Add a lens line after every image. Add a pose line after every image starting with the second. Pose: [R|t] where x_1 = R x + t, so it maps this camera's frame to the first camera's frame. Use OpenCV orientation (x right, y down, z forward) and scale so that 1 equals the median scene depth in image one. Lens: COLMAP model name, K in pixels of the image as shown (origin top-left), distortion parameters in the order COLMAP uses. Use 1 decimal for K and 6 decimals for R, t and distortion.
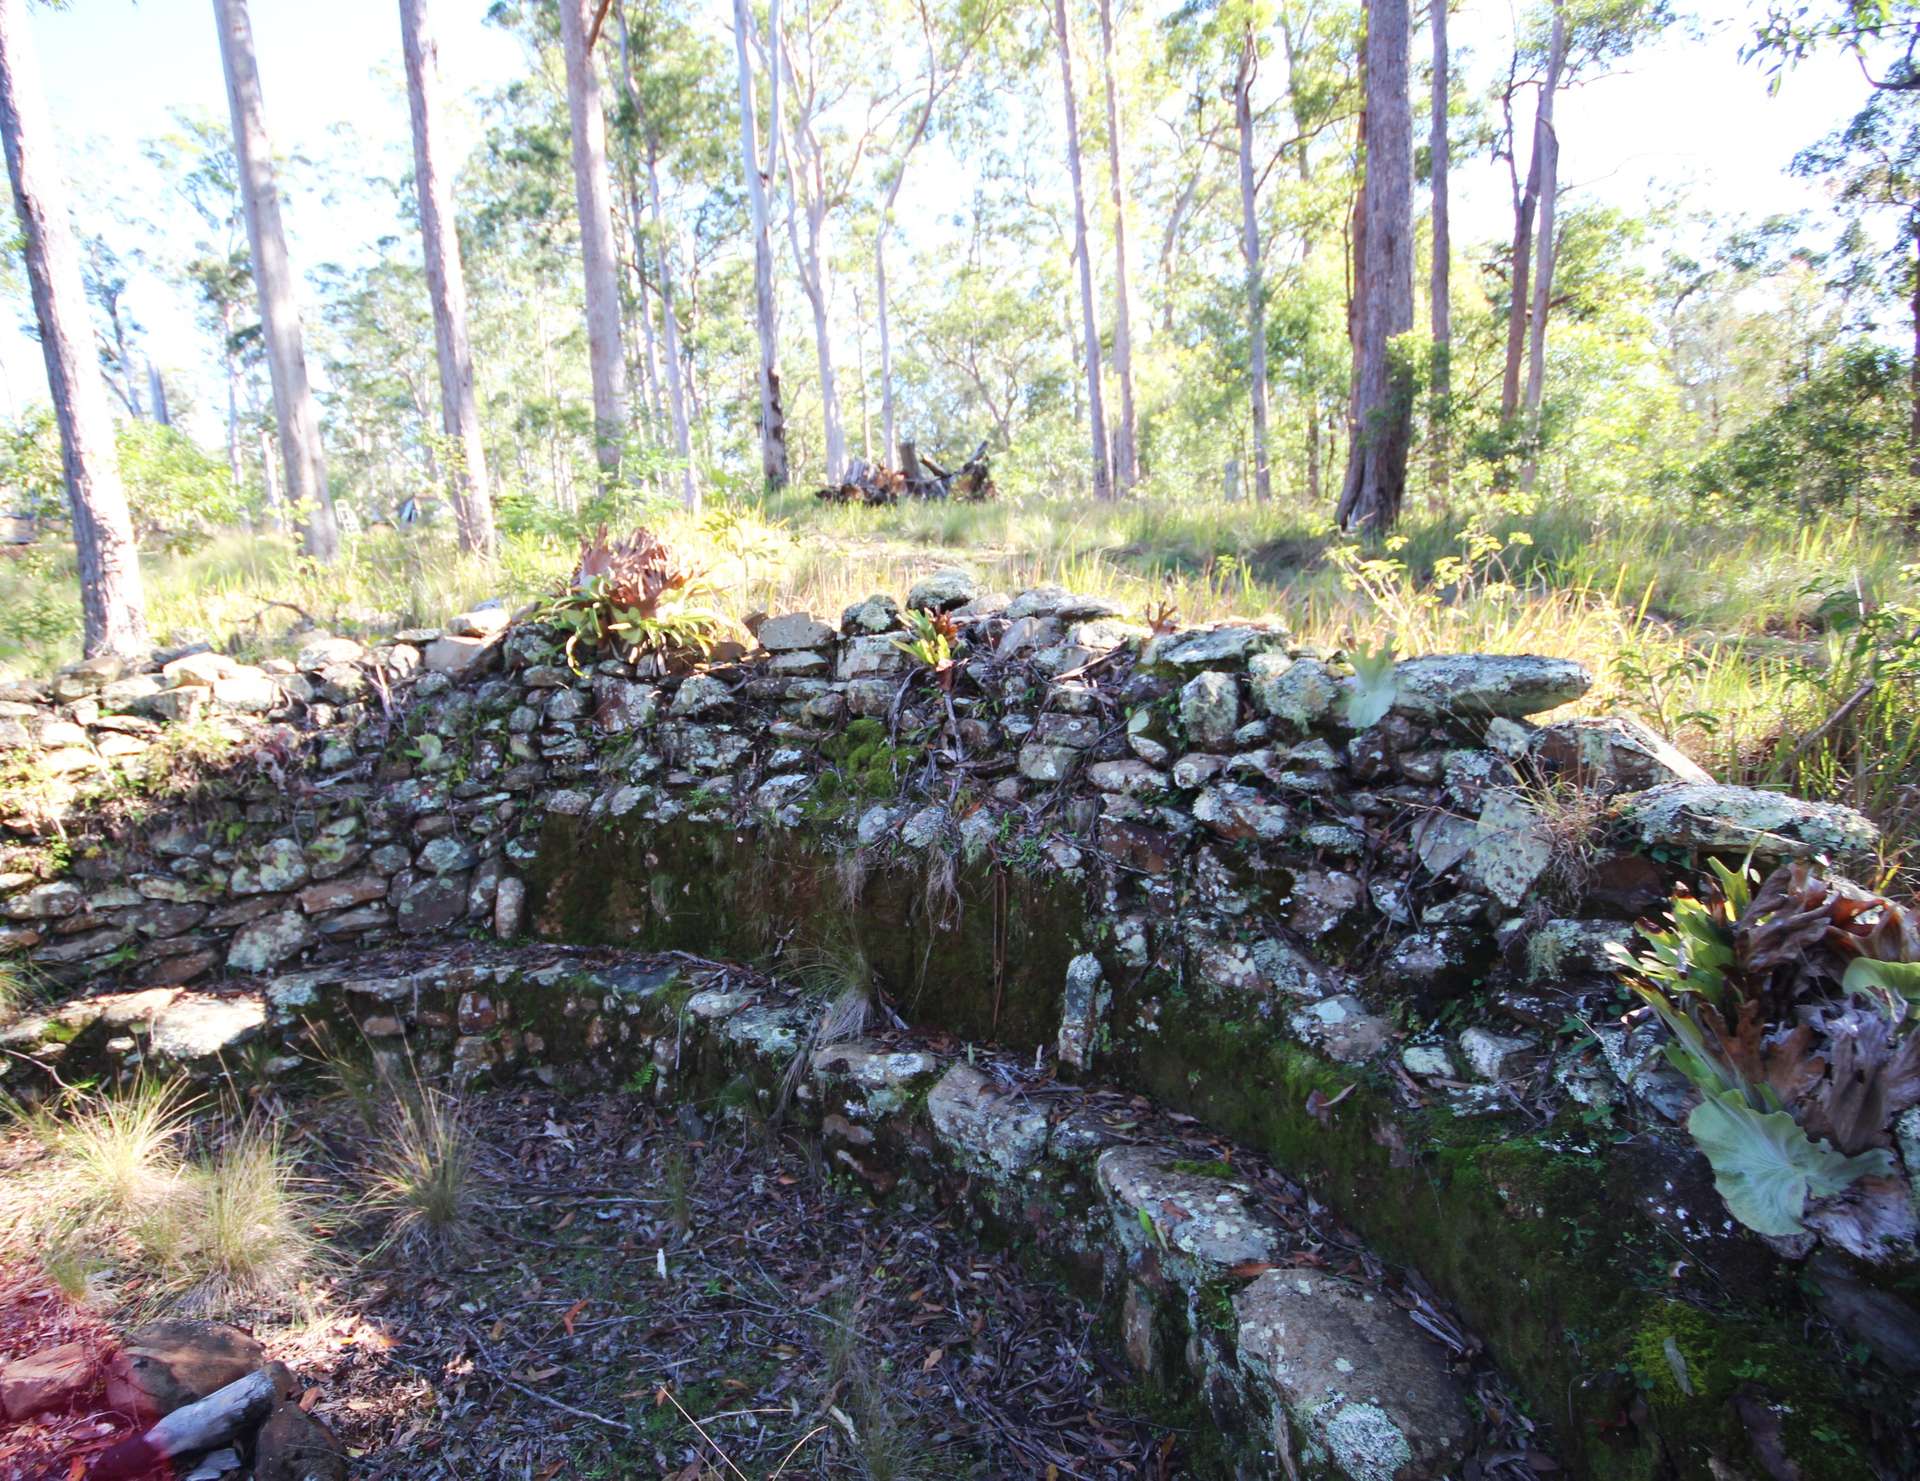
lens RADIAL K [[914.5, 0, 960.0], [0, 914.5, 740.5], [0, 0, 1]] dist [-0.000449, 0.000131]
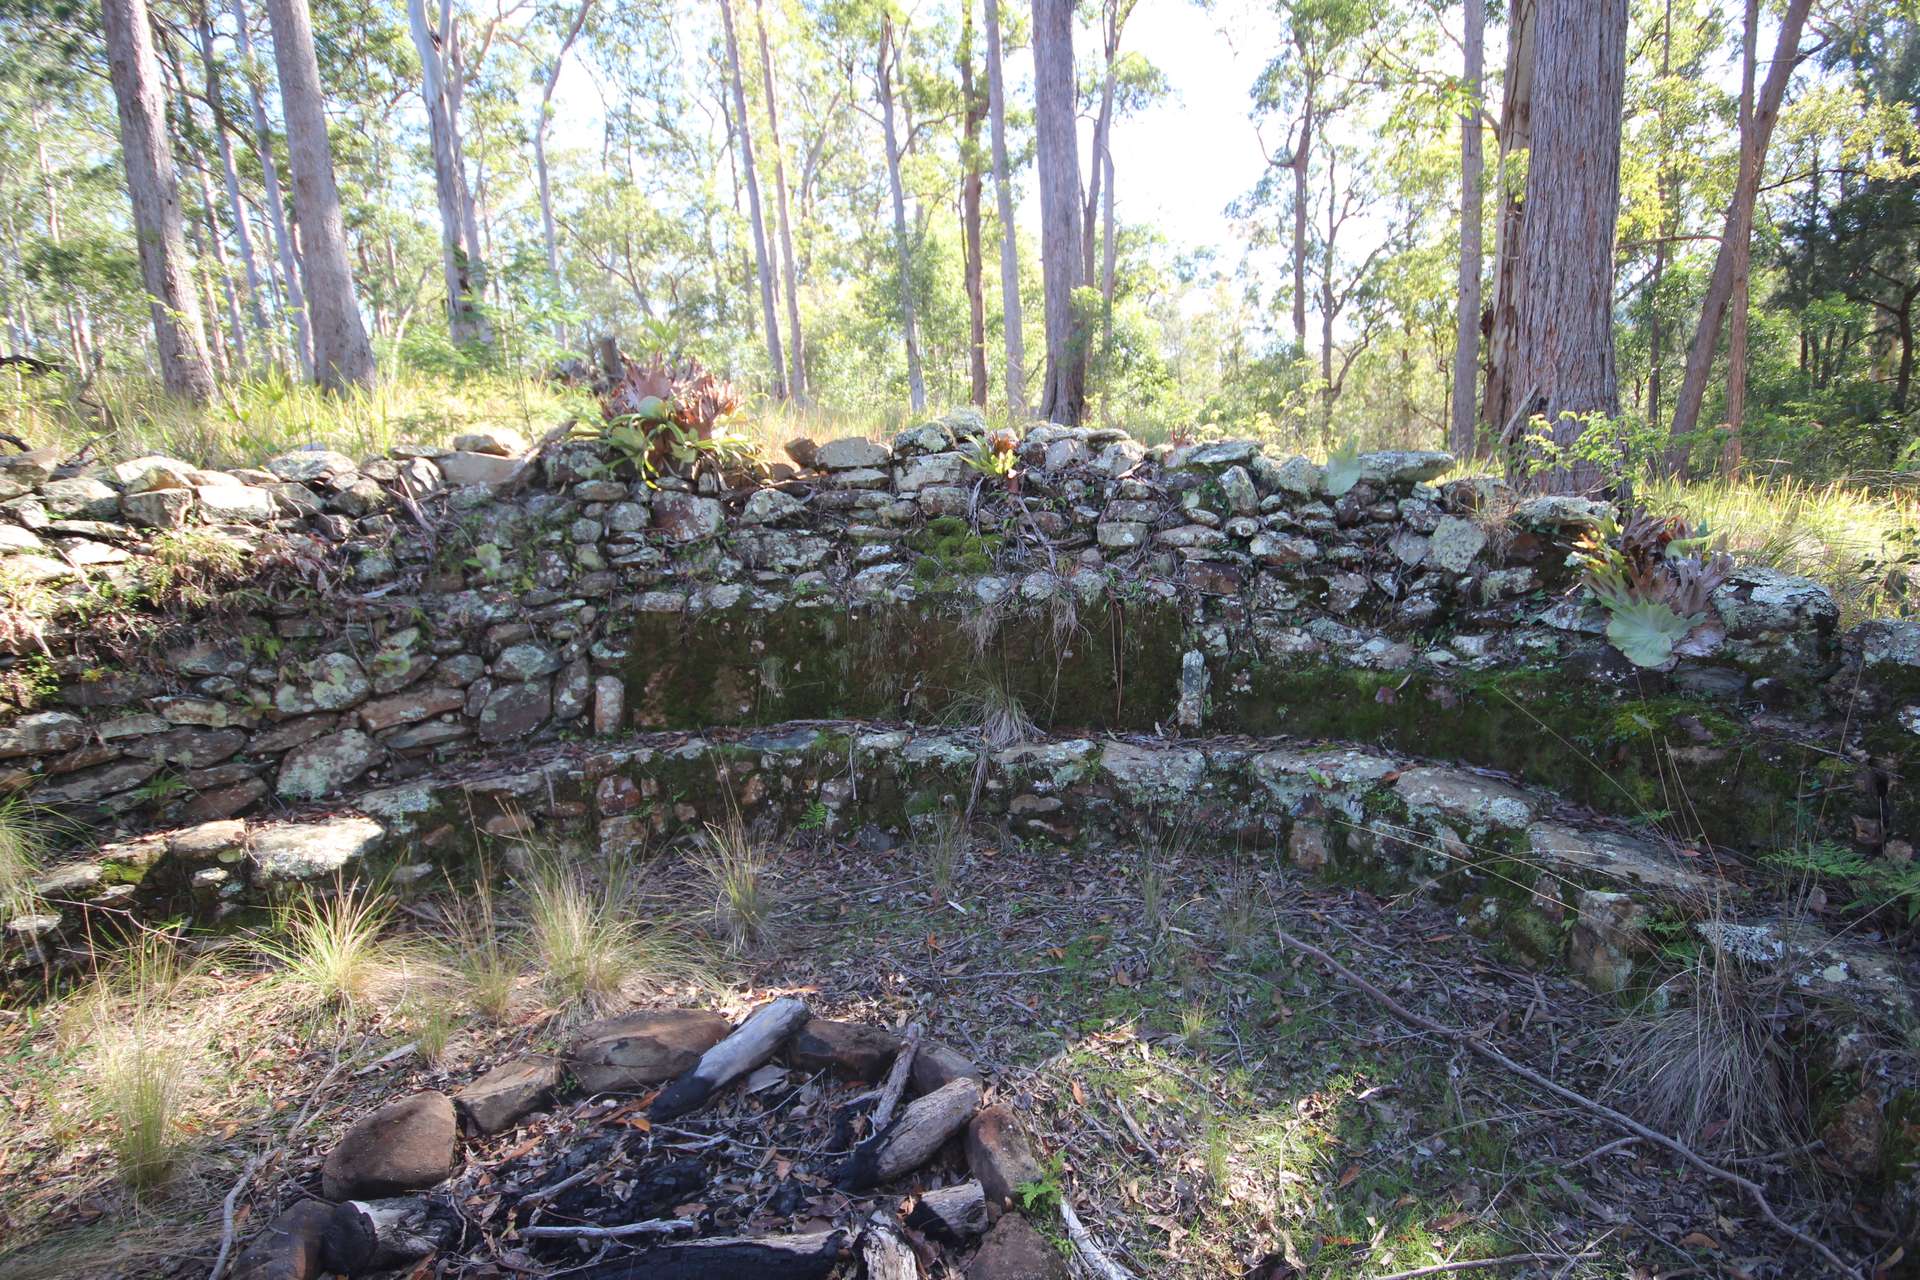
lens RADIAL K [[843.8, 0, 960.0], [0, 843.8, 640.0], [0, 0, 1]] dist [0.006223, 0.000407]
pose [[0.898363, -0.054145, 0.435903, -0.568171], [0.059550, 0.998225, 0.001264, 0.136521], [-0.435198, 0.024823, 0.899993, -0.050609]]
